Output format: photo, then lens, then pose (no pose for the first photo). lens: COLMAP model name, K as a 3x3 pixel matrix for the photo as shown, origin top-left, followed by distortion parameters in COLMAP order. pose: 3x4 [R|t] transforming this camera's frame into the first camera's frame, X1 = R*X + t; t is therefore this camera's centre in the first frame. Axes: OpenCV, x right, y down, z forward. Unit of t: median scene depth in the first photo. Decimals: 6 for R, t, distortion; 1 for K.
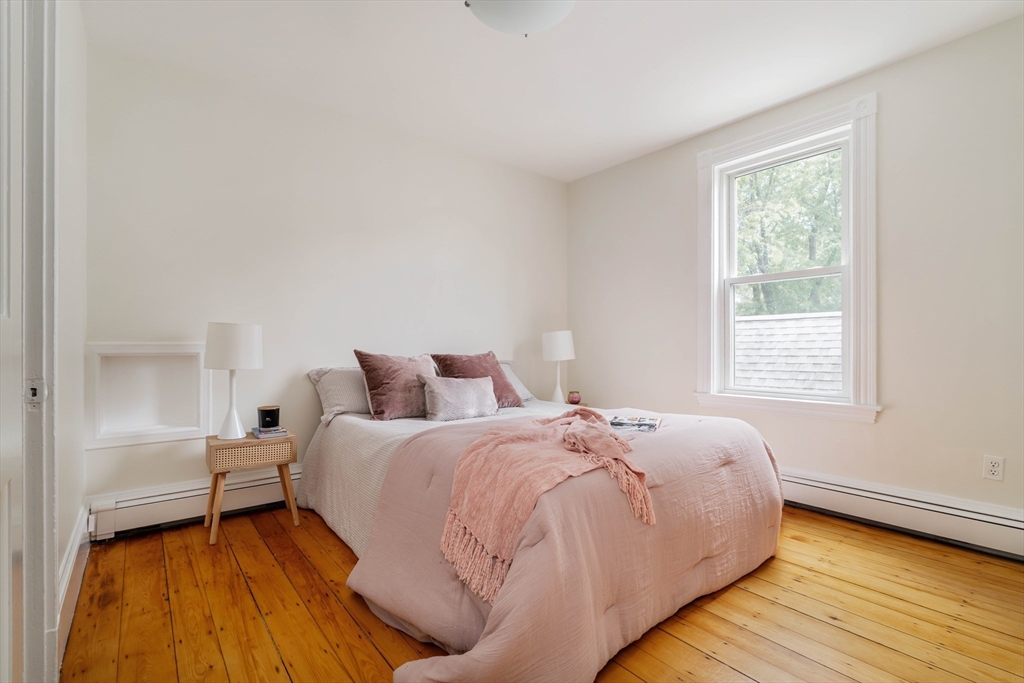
lens RADIAL K [[474.0, 0, 510.1], [0, 474.0, 345.6], [0, 0, 1]] dist [-0.005050, 0.000154]
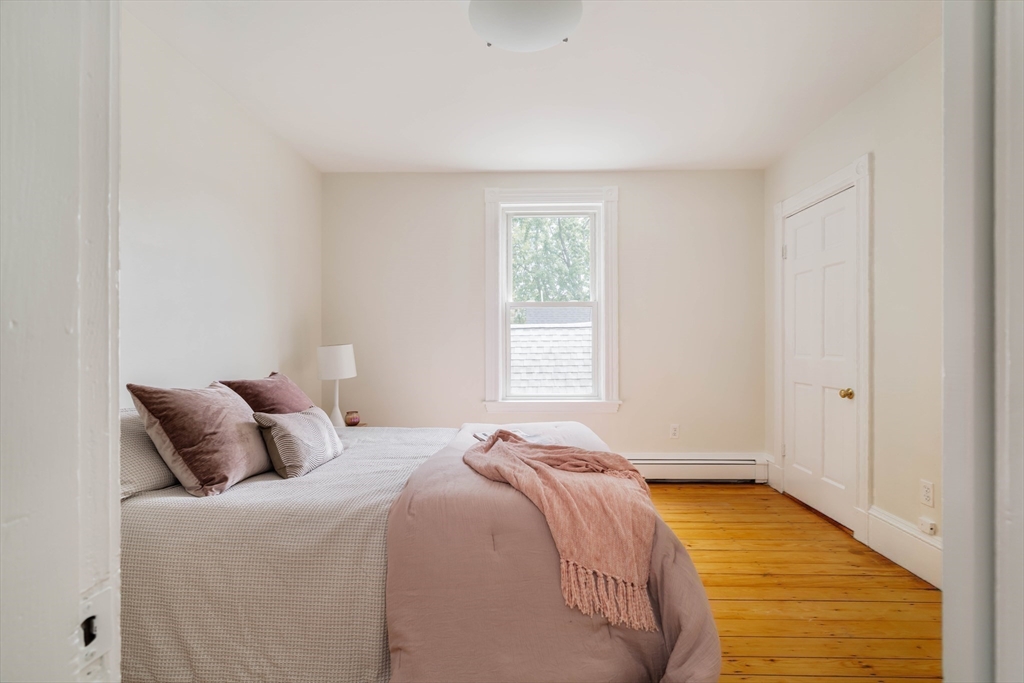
lens RADIAL K [[474.0, 0, 511.8], [0, 474.0, 344.8], [0, 0, 1]] dist [-0.005050, 0.000154]
pose [[0.641197, -0.002334, 0.767373, -0.496685], [0.001803, 0.999997, 0.001535, -0.042474], [-0.767374, 0.000399, 0.641199, 0.270759]]
